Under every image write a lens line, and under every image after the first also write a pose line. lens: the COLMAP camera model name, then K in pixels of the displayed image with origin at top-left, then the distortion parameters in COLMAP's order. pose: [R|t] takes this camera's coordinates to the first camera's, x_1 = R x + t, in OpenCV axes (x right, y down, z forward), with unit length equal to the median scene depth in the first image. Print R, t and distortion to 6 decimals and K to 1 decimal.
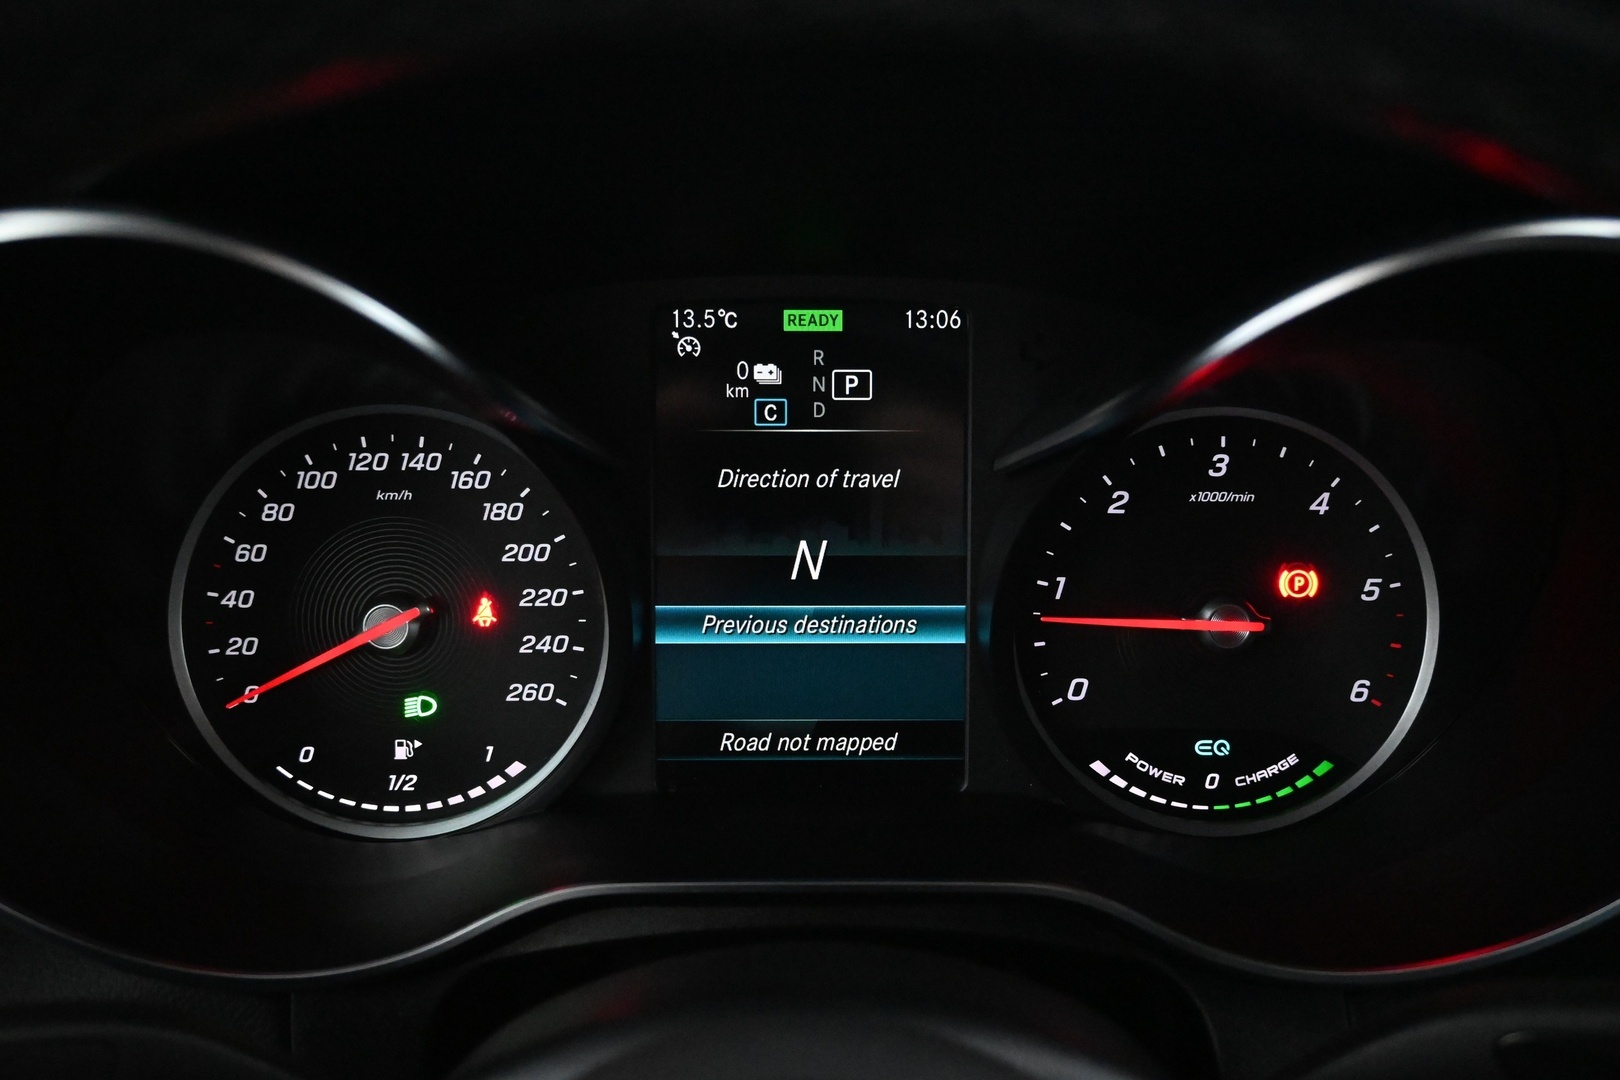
lens RADIAL K [[1326.1, 0, 810.7], [0, 1326.1, 543.8], [0, 0, 1]] dist [-0.017670, 0.000990]
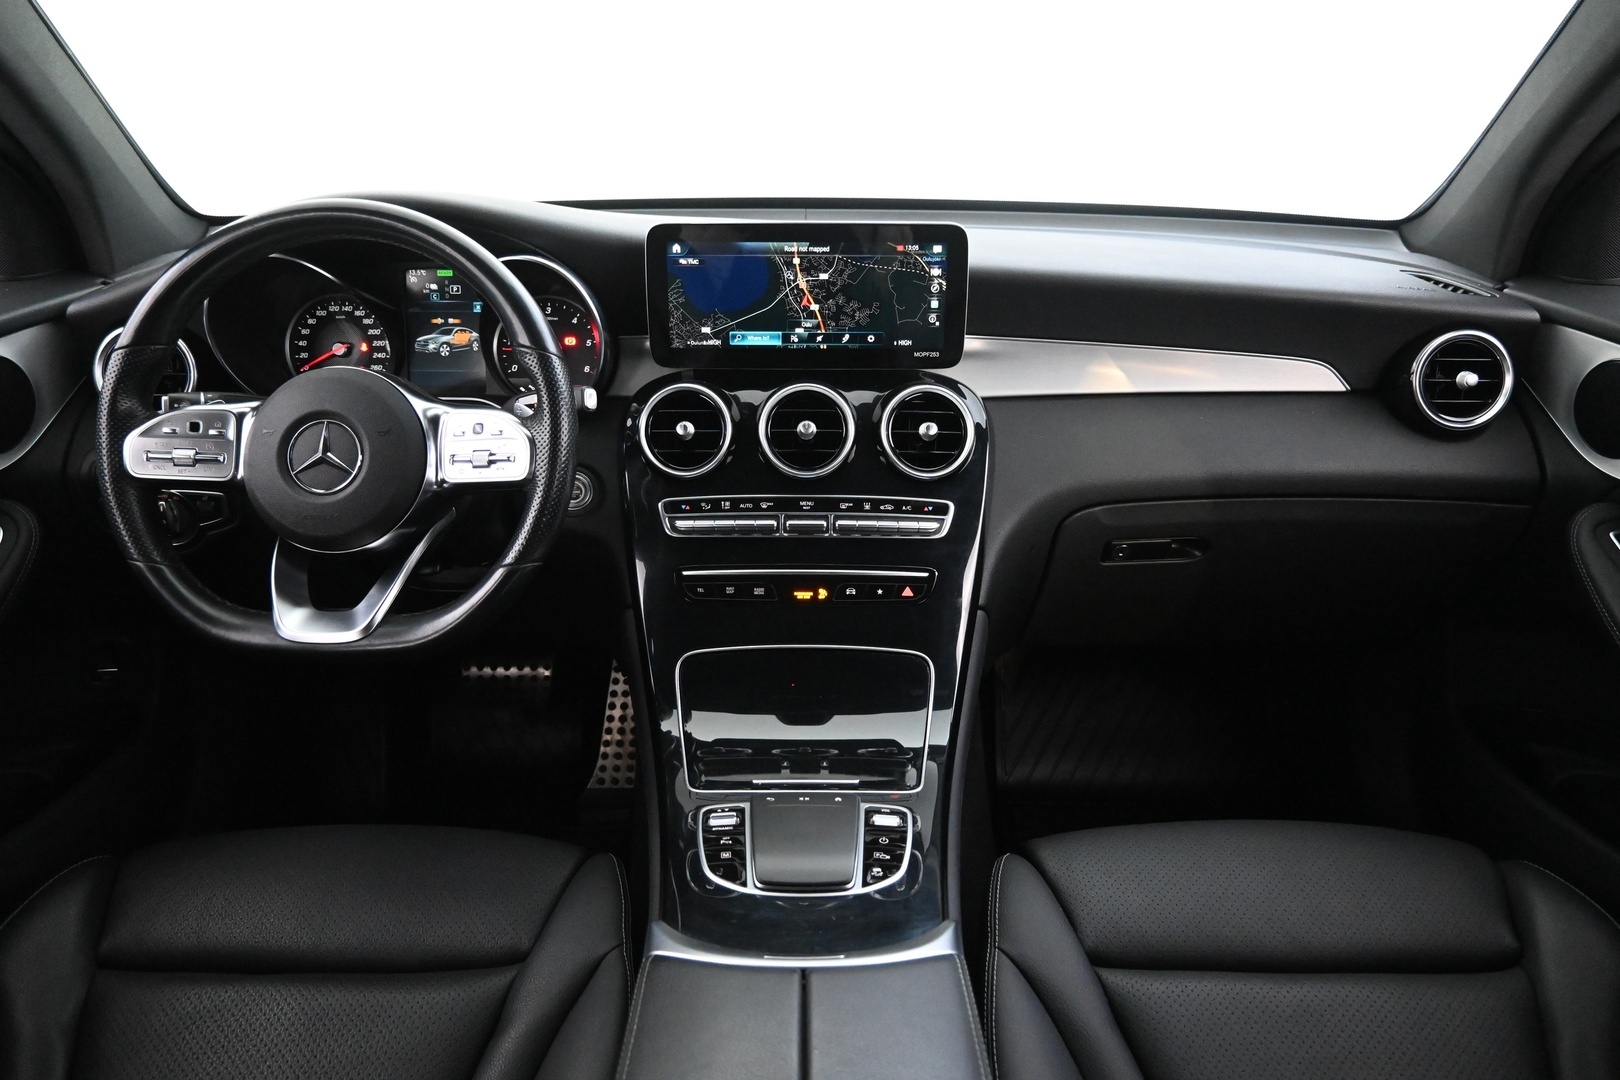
lens RADIAL K [[1079.2, 0, 809.0], [0, 1079.2, 553.2], [0, 0, 1]] dist [-0.012389, -0.002176]
pose [[0.999967, 0.007225, -0.003584, 1.107741], [-0.006840, 0.995188, 0.097744, 0.342949], [0.004273, -0.097717, 0.995205, -2.279253]]
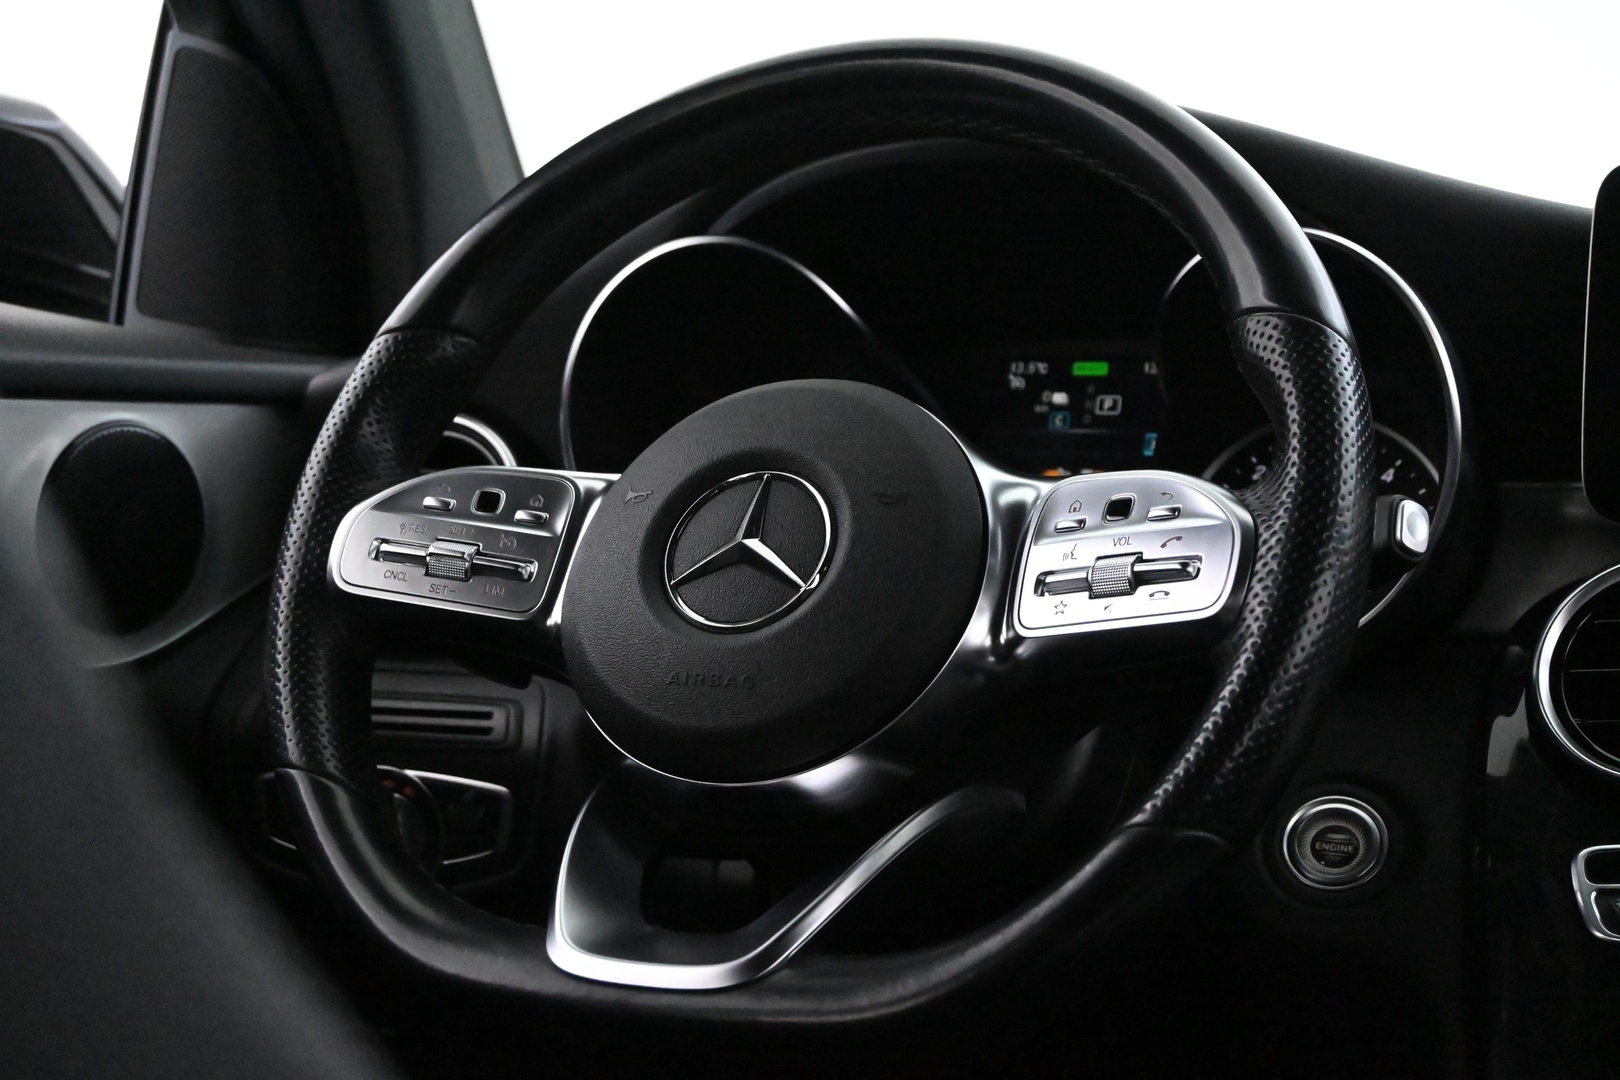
lens RADIAL K [[2649.7, 0, 811.8], [0, 2649.7, 535.7], [0, 0, 1]] dist [0.000256, 0.000000]
pose [[0.909030, 0.018925, -0.416301, 1.074199], [-0.159554, 0.938654, -0.305729, 1.102493], [0.384977, 0.344340, 0.856284, -1.913849]]
